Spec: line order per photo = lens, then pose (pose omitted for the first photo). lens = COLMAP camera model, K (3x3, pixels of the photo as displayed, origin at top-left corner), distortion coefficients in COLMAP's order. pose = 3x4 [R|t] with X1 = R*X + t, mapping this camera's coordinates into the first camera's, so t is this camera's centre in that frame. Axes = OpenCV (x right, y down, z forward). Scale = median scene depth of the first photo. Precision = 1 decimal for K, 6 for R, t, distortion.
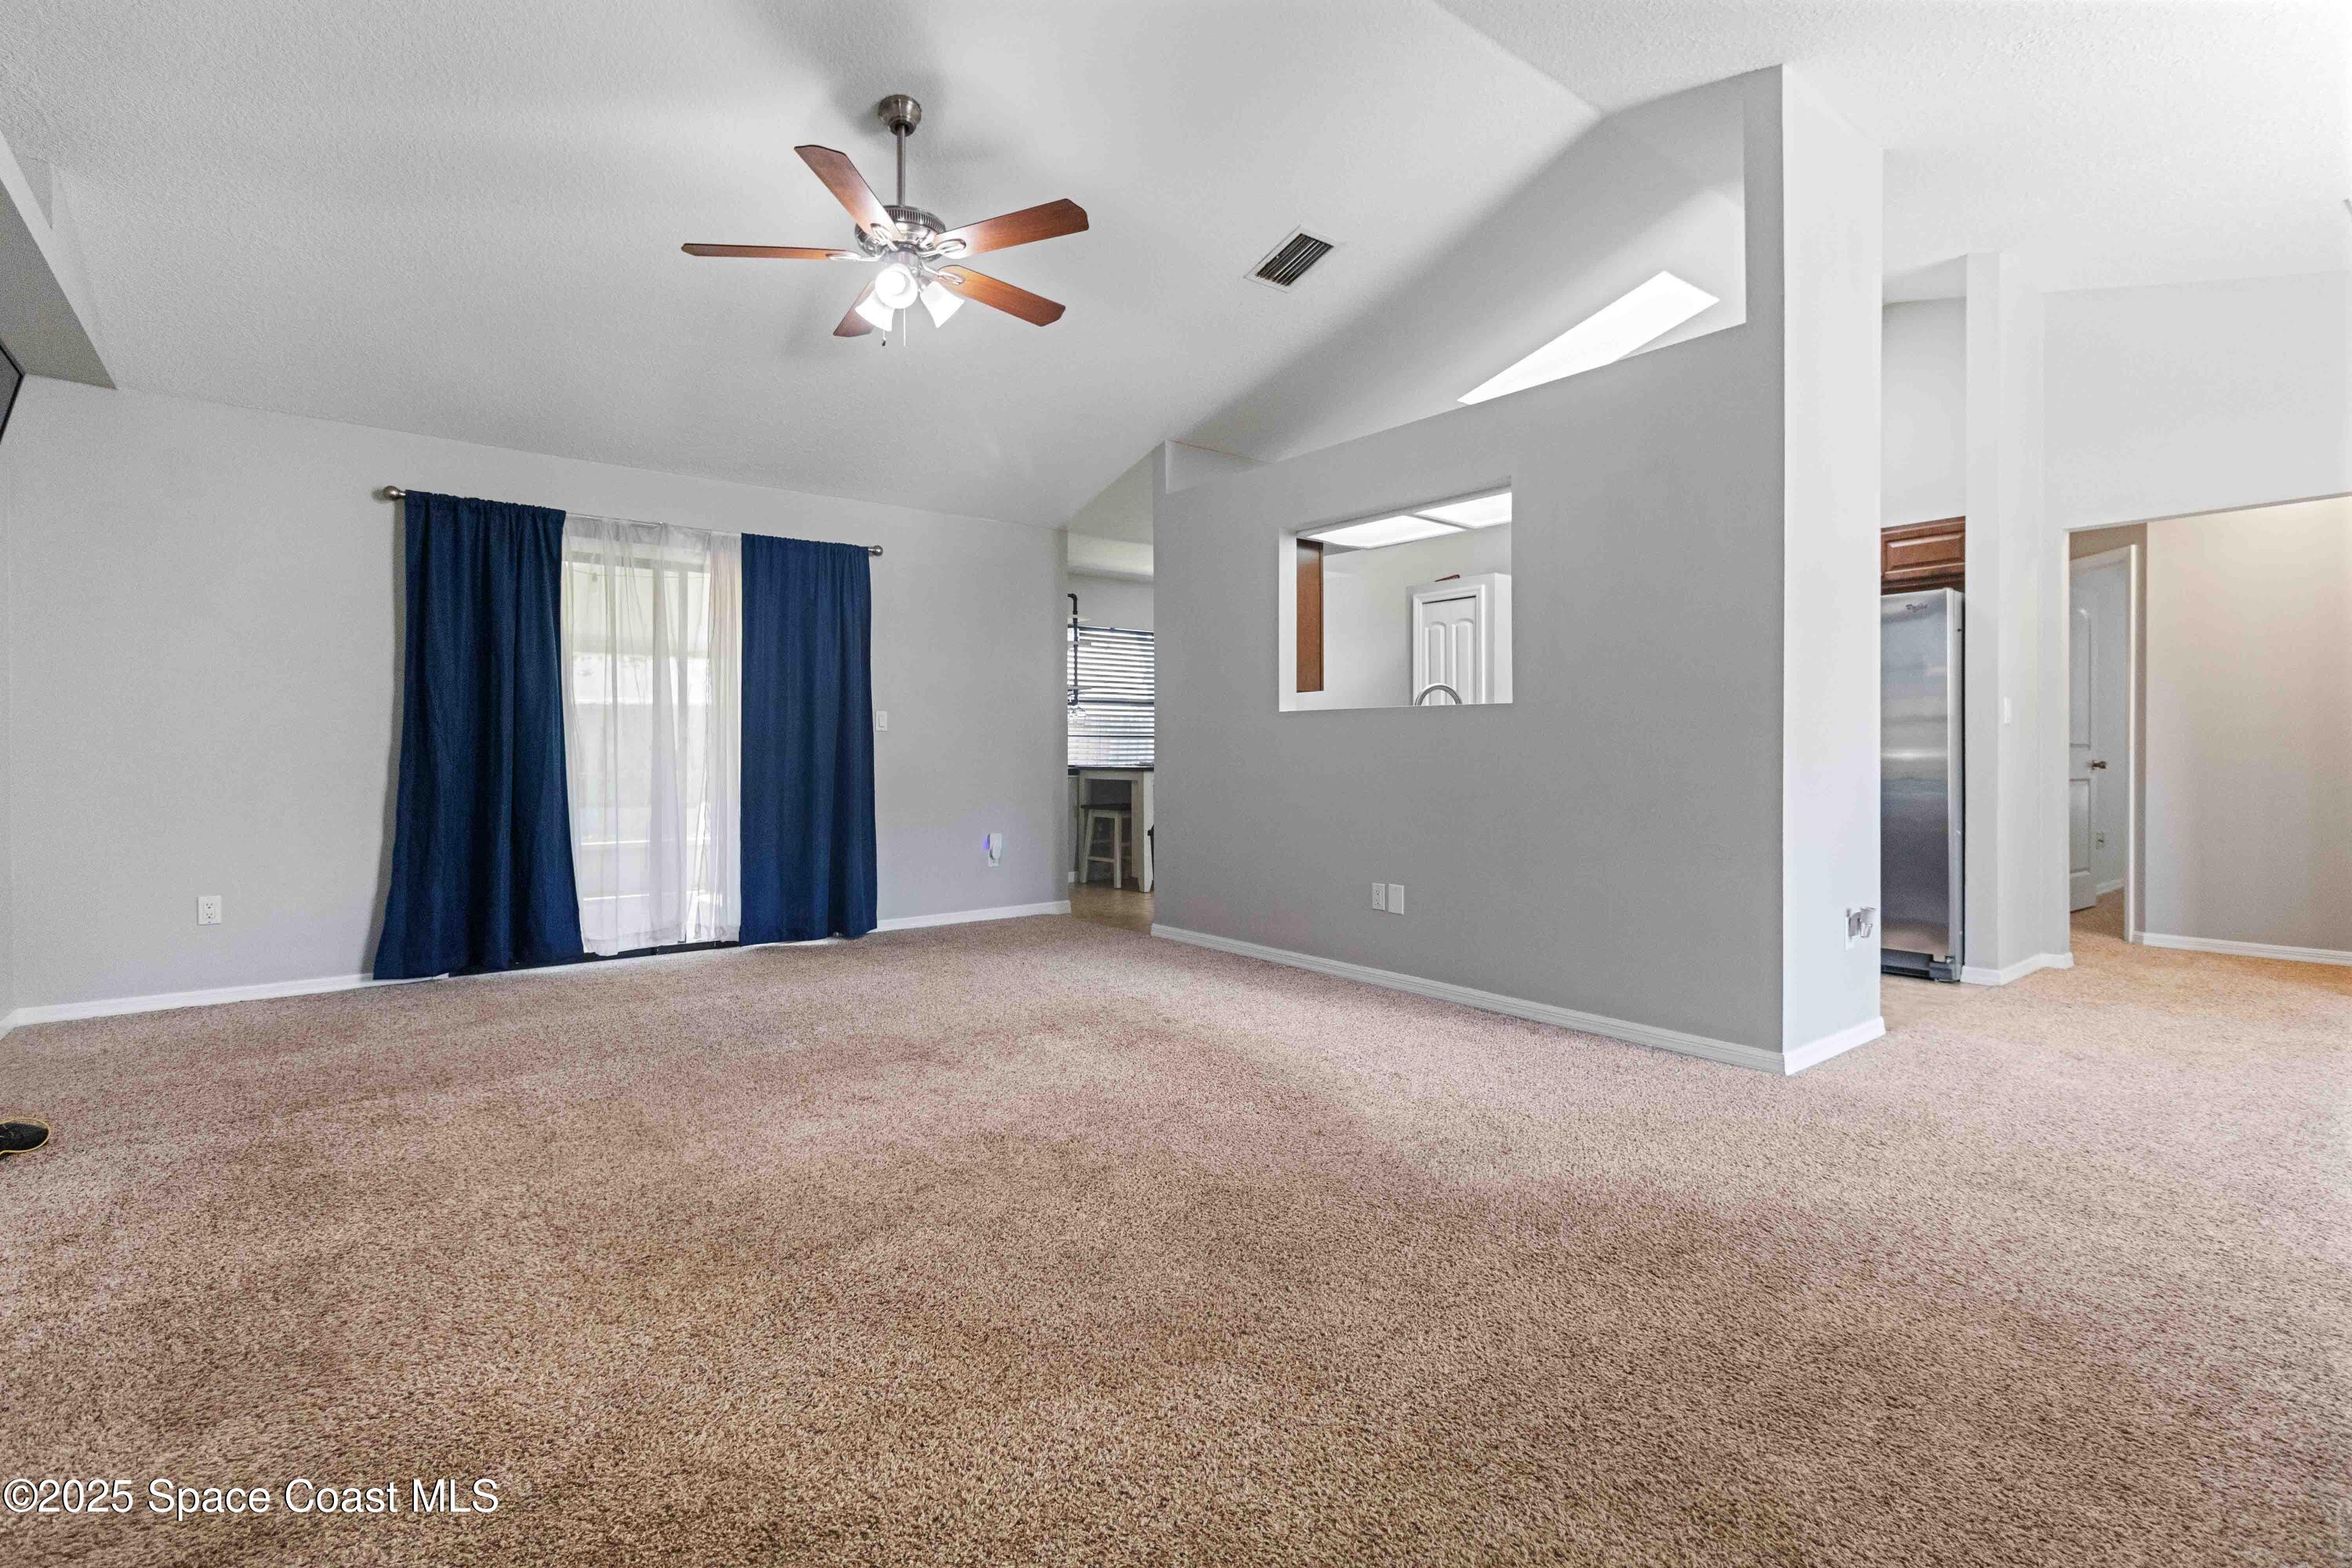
lens RADIAL K [[1086.6, 0, 1164.6], [0, 1086.6, 748.8], [0, 0, 1]] dist [0.000312, -0.000351]
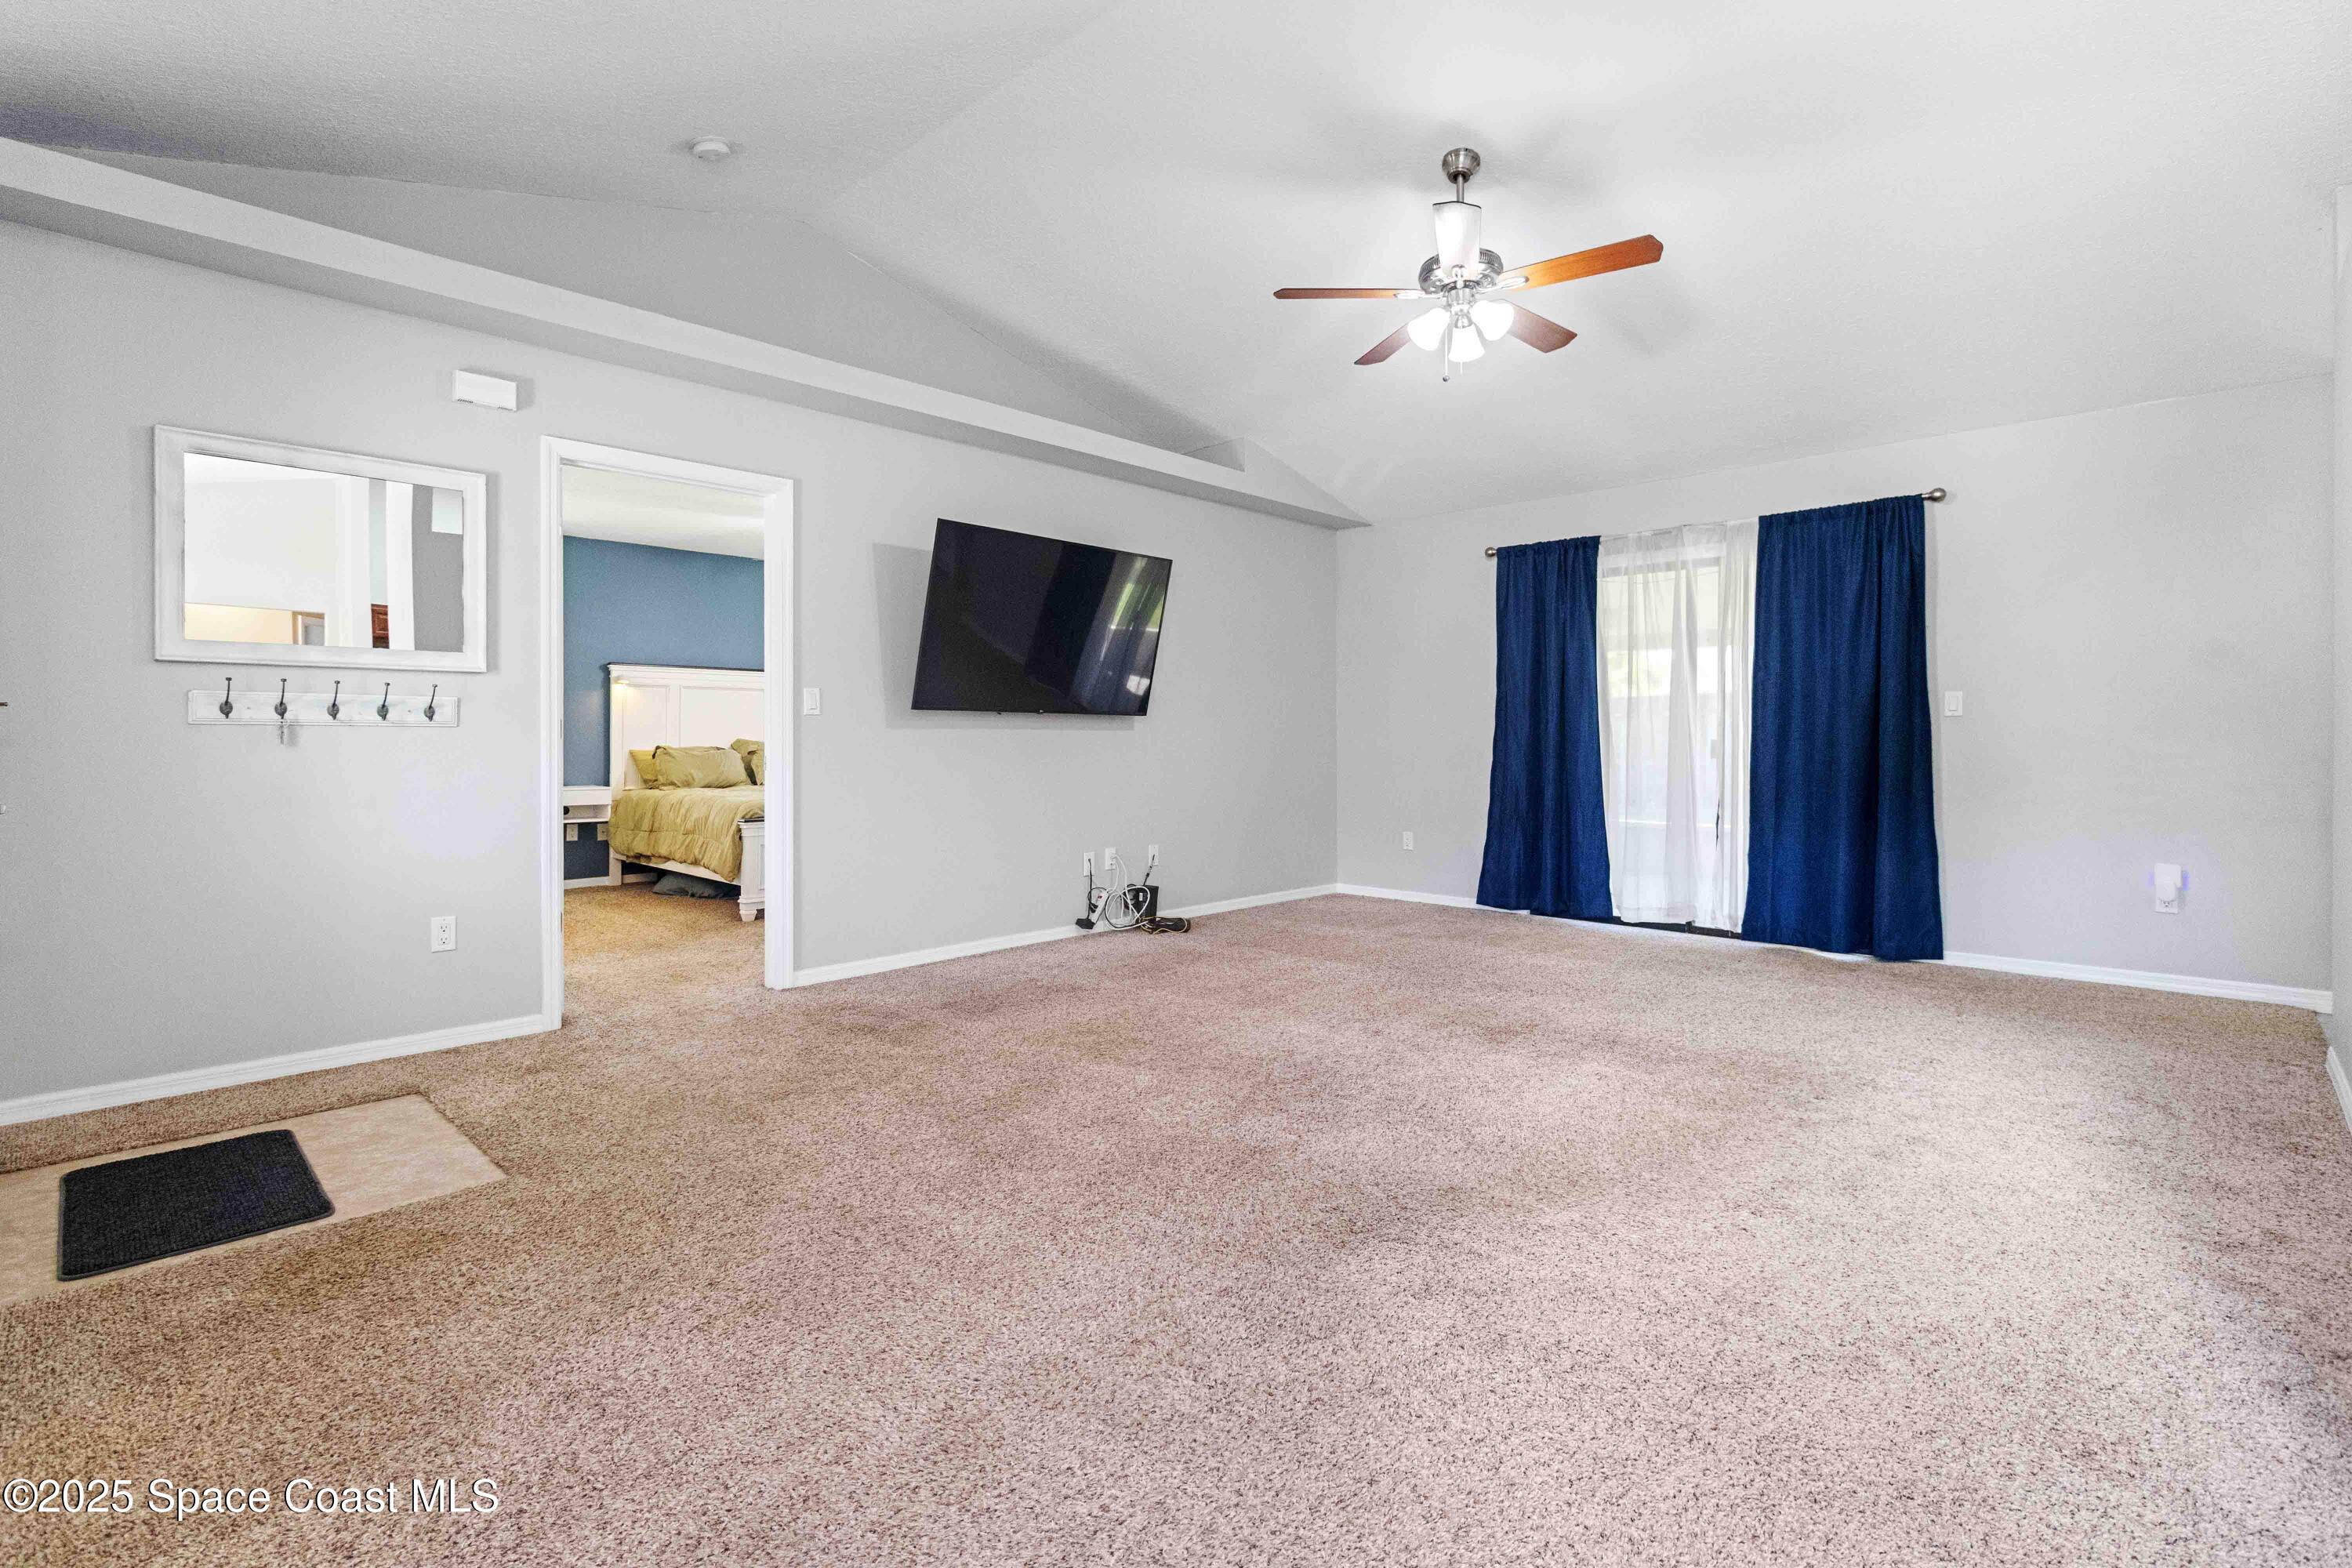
lens RADIAL K [[1086.6, 0, 1164.6], [0, 1086.6, 748.8], [0, 0, 1]] dist [0.000312, -0.000351]
pose [[0.141204, 0.011910, -0.989909, 0.524494], [0.003104, 0.999917, 0.012473, -0.005179], [0.989976, -0.004834, 0.141155, 0.354783]]
